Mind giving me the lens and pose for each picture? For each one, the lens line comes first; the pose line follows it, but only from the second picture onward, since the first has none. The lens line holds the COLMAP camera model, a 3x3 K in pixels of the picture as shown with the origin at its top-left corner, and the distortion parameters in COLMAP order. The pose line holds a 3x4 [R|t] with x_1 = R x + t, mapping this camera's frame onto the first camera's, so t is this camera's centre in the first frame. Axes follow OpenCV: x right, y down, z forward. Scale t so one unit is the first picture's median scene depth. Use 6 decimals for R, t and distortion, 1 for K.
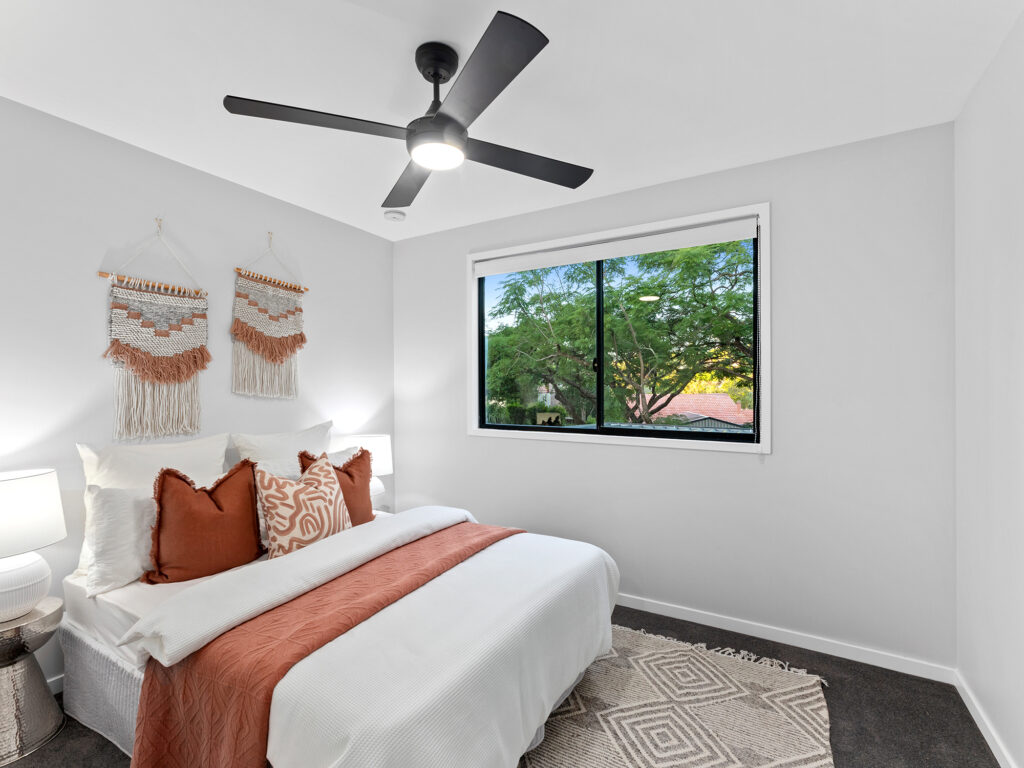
lens RADIAL K [[464.6, 0, 511.4], [0, 464.6, 386.0], [0, 0, 1]] dist [-0.002867, 0.000350]
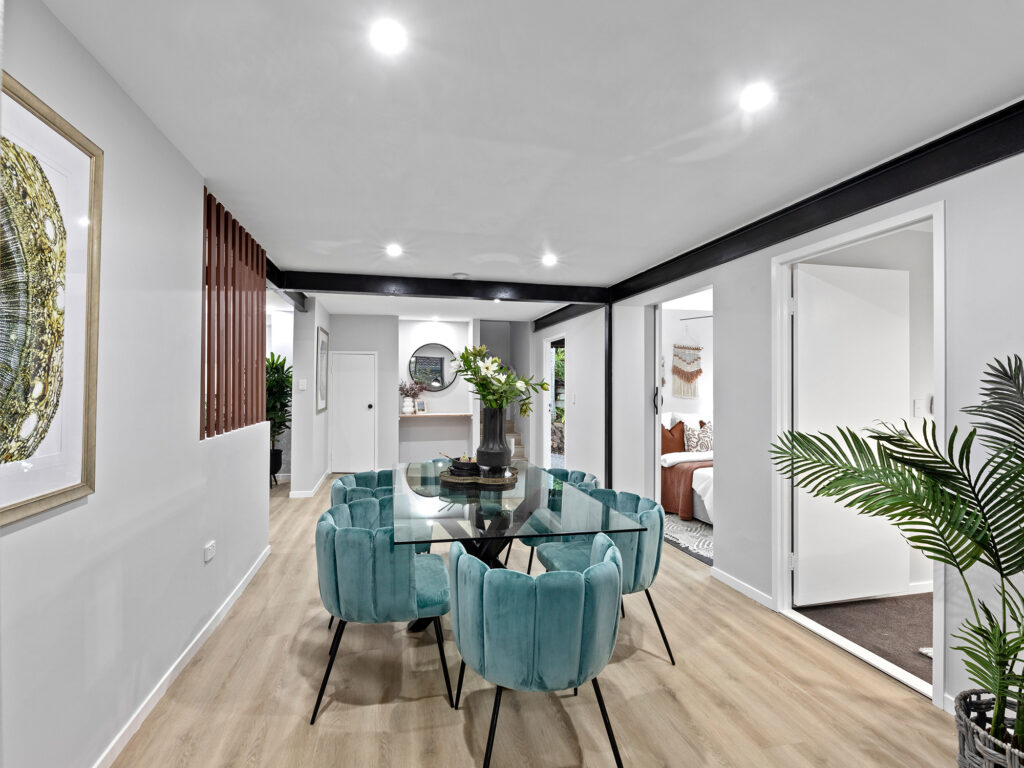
lens RADIAL K [[485.0, 0, 512.0], [0, 485.0, 384.0], [0, 0, 1]] dist [-0.002531, -0.000120]
pose [[0.700386, -0.001820, -0.713762, 0.681158], [0.000939, 0.999998, -0.001629, -0.047665], [0.713764, 0.000471, 0.700386, -1.508509]]
